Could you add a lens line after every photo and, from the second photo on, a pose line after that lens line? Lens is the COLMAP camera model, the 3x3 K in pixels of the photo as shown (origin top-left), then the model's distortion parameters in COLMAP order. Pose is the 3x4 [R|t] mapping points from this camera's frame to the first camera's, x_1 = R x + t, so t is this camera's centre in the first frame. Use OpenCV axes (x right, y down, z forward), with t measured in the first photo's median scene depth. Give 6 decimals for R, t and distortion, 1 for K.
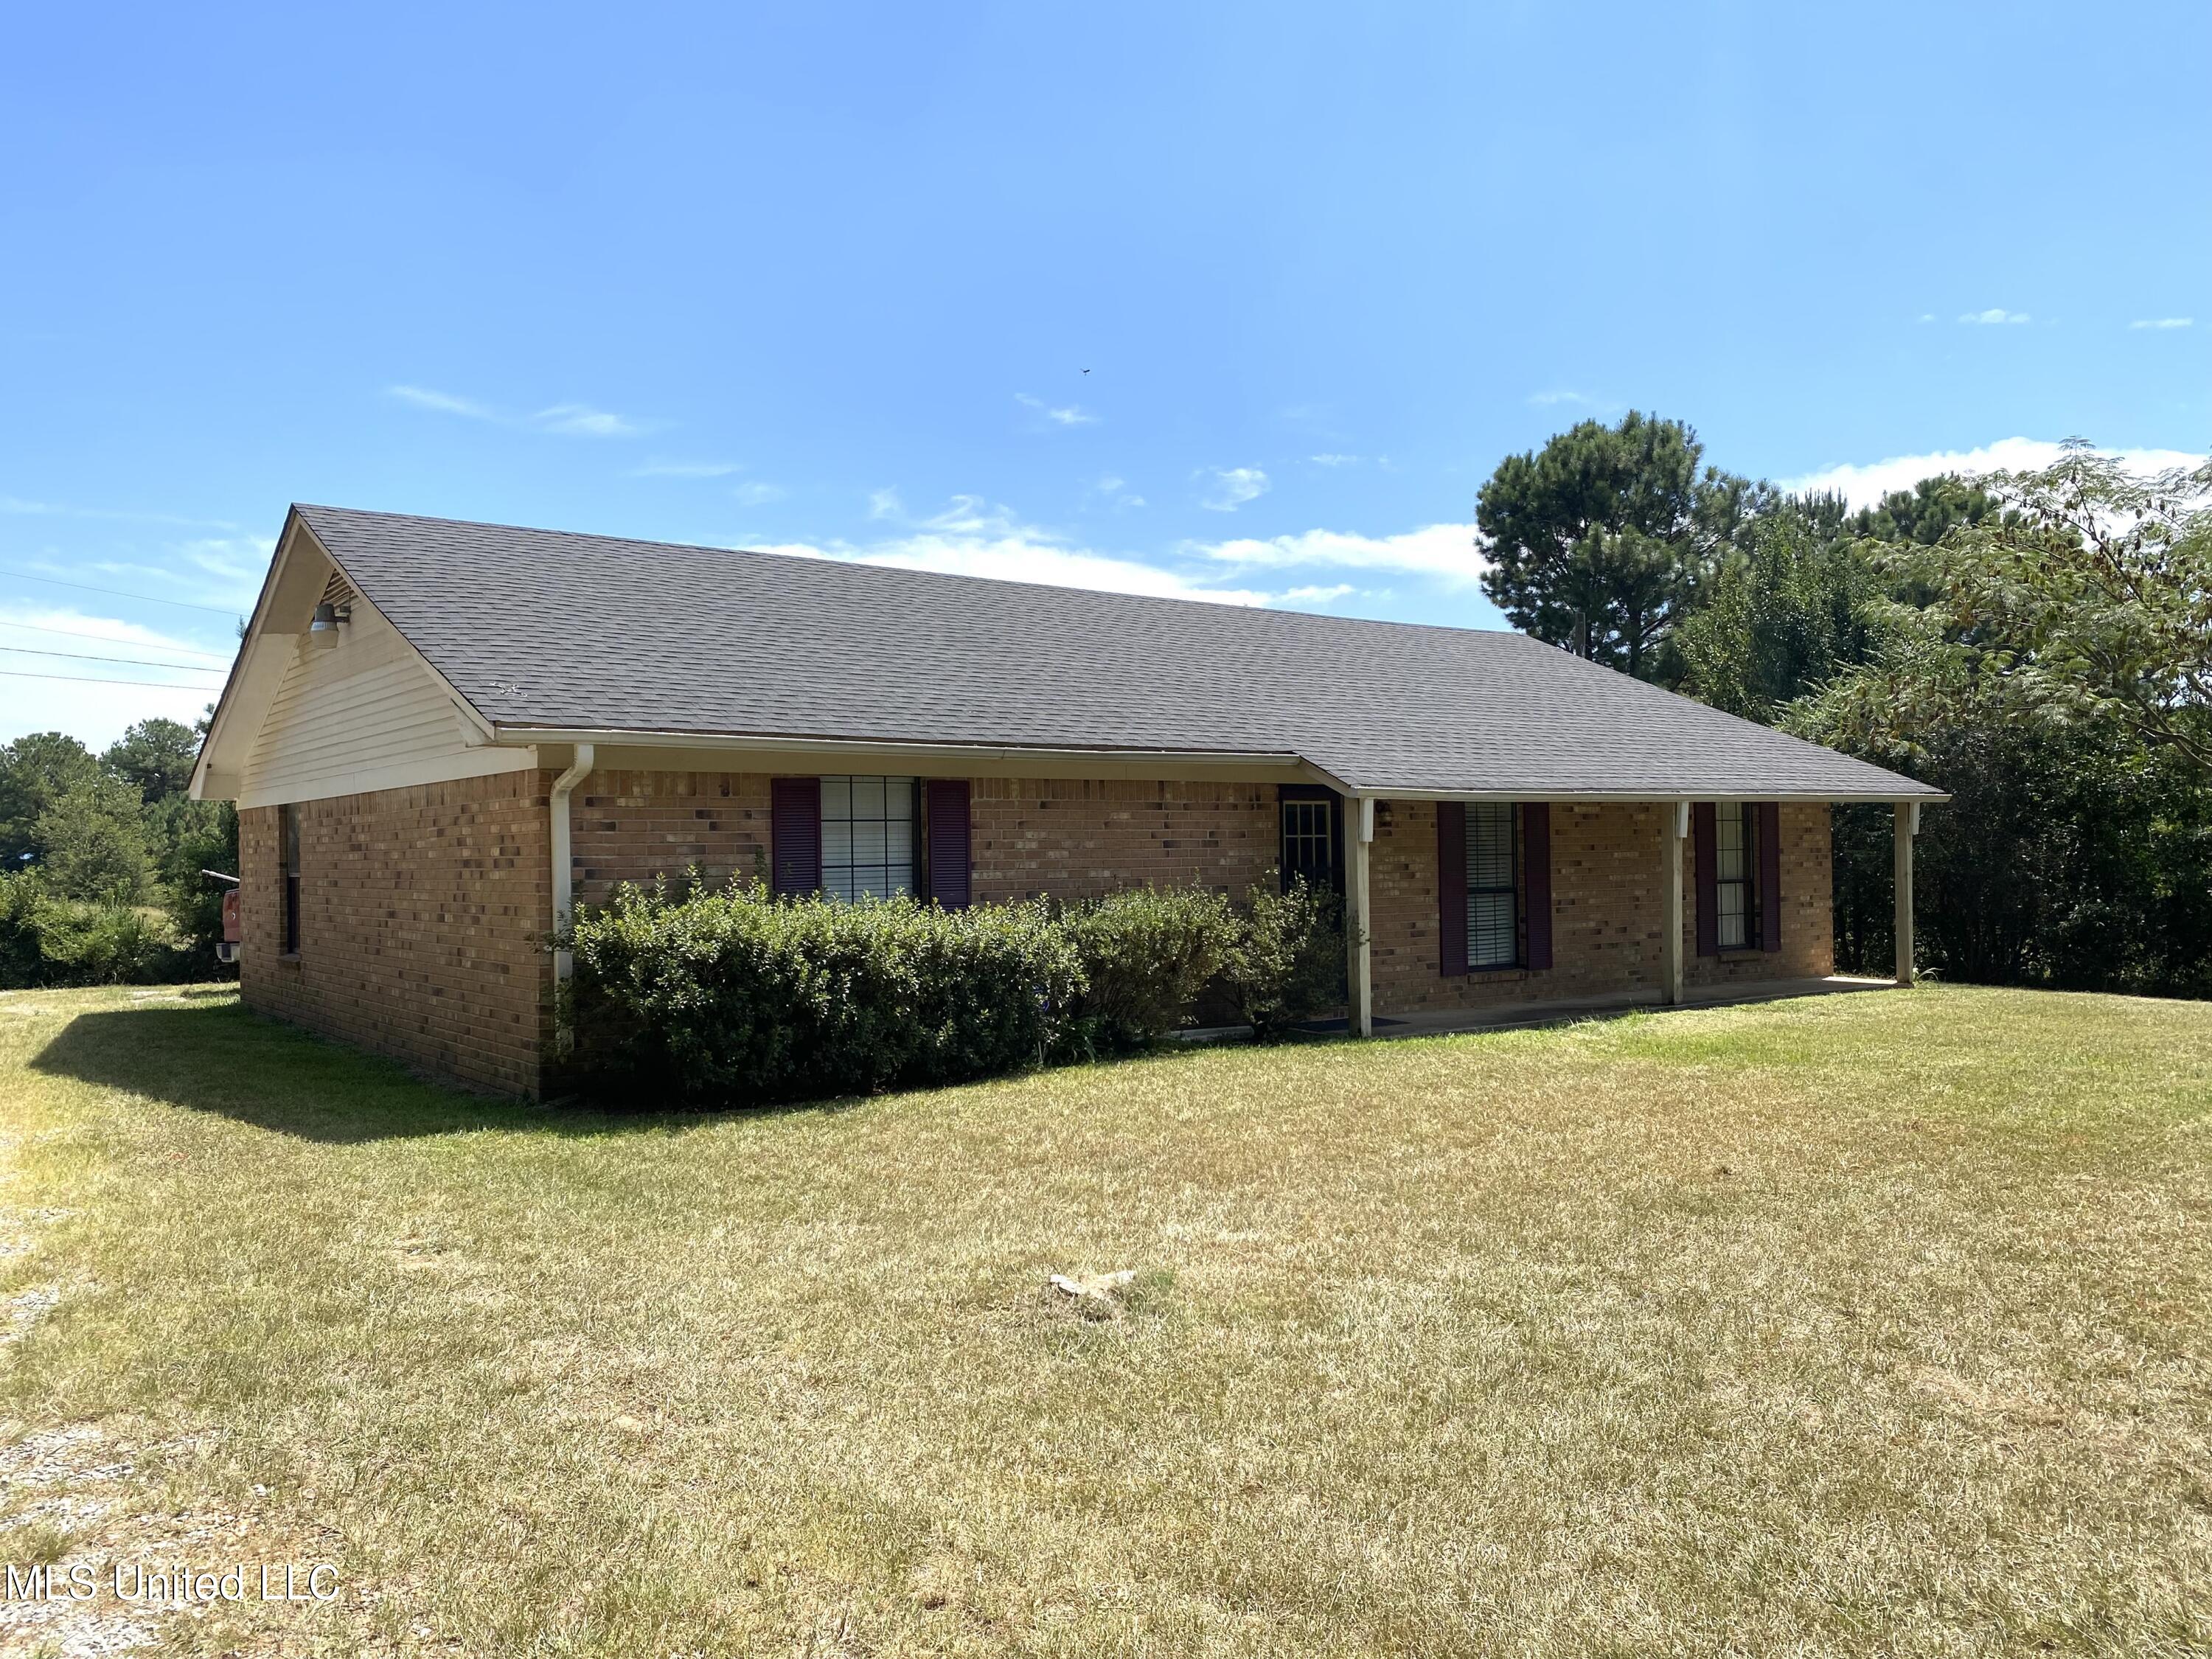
lens RADIAL K [[1679.5, 0, 1088.5], [0, 1679.5, 820.5], [0, 0, 1]] dist [-0.036756, 0.046235]
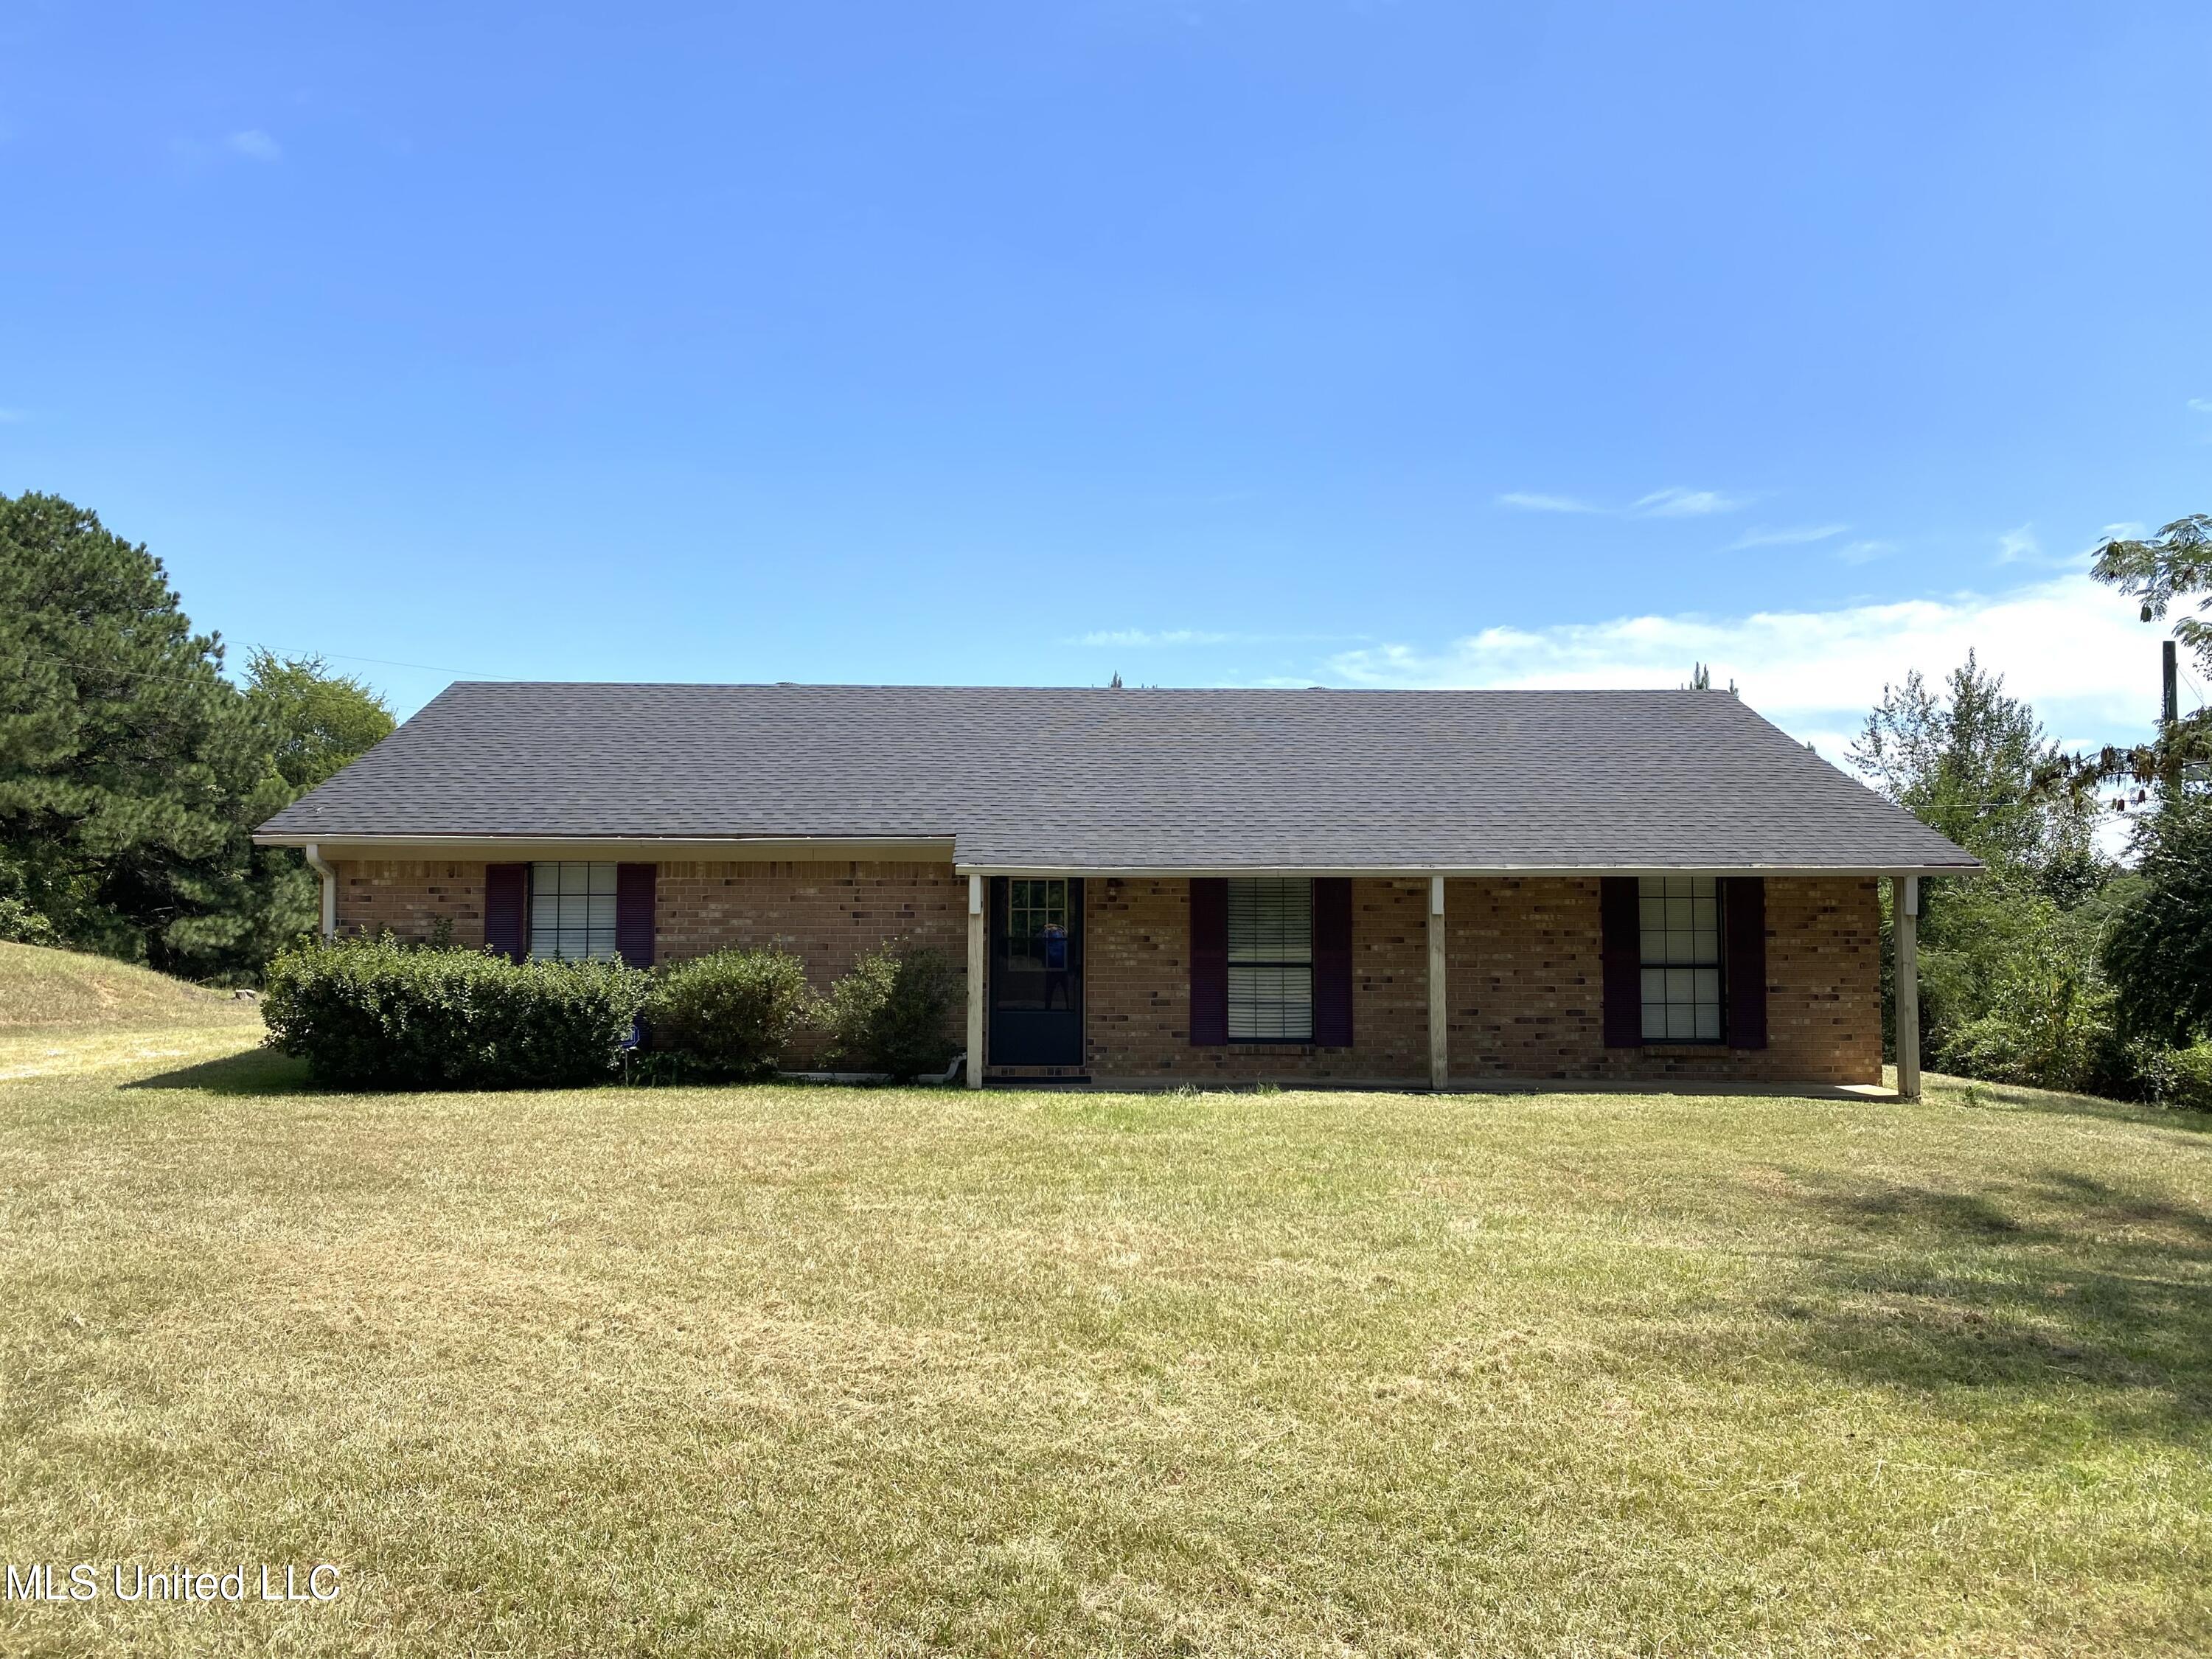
lens RADIAL K [[1679.5, 0, 1161.6], [0, 1679.5, 789.1], [0, 0, 1]] dist [-0.036756, 0.046235]
pose [[0.802425, -0.038162, -0.595532, 0.934168], [-0.000157, 0.997940, -0.064159, 0.001186], [0.596754, 0.051577, 0.800765, 0.172767]]
